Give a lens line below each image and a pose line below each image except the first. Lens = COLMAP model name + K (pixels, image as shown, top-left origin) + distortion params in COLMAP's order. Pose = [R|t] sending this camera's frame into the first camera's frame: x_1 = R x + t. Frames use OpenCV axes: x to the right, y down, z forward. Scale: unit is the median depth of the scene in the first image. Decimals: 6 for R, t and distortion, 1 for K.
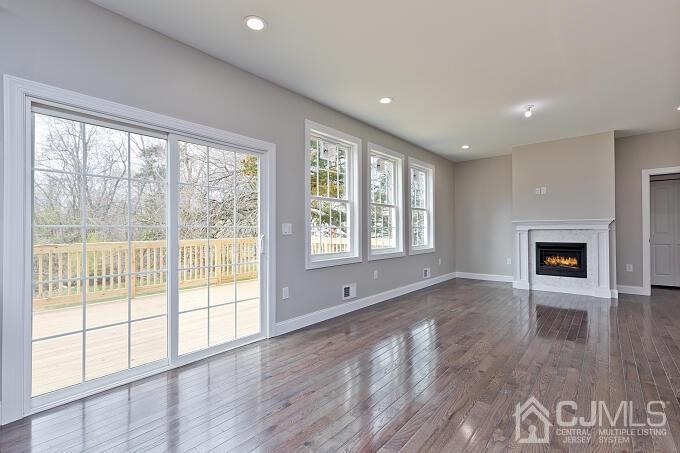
lens RADIAL K [[306.3, 0, 337.0], [0, 306.3, 223.5], [0, 0, 1]] dist [0.011815, -0.002001]
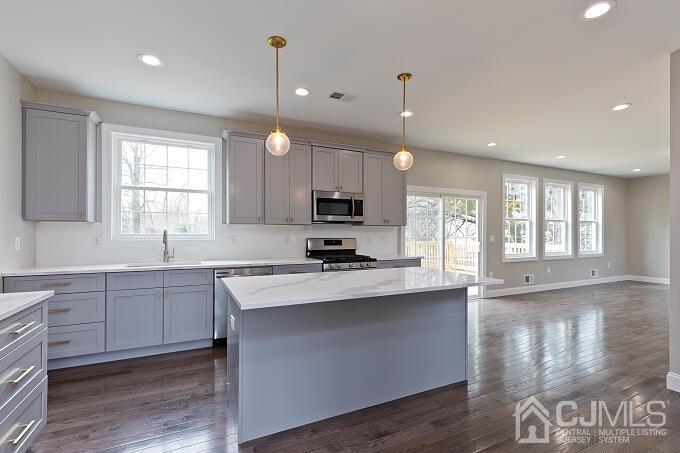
lens RADIAL K [[306.3, 0, 333.0], [0, 306.3, 230.4], [0, 0, 1]] dist [0.011815, -0.002001]
pose [[0.909635, 0.000977, -0.415406, -0.170484], [0.006319, 0.999849, 0.016188, -0.042315], [0.415359, -0.017350, 0.909492, -0.637984]]
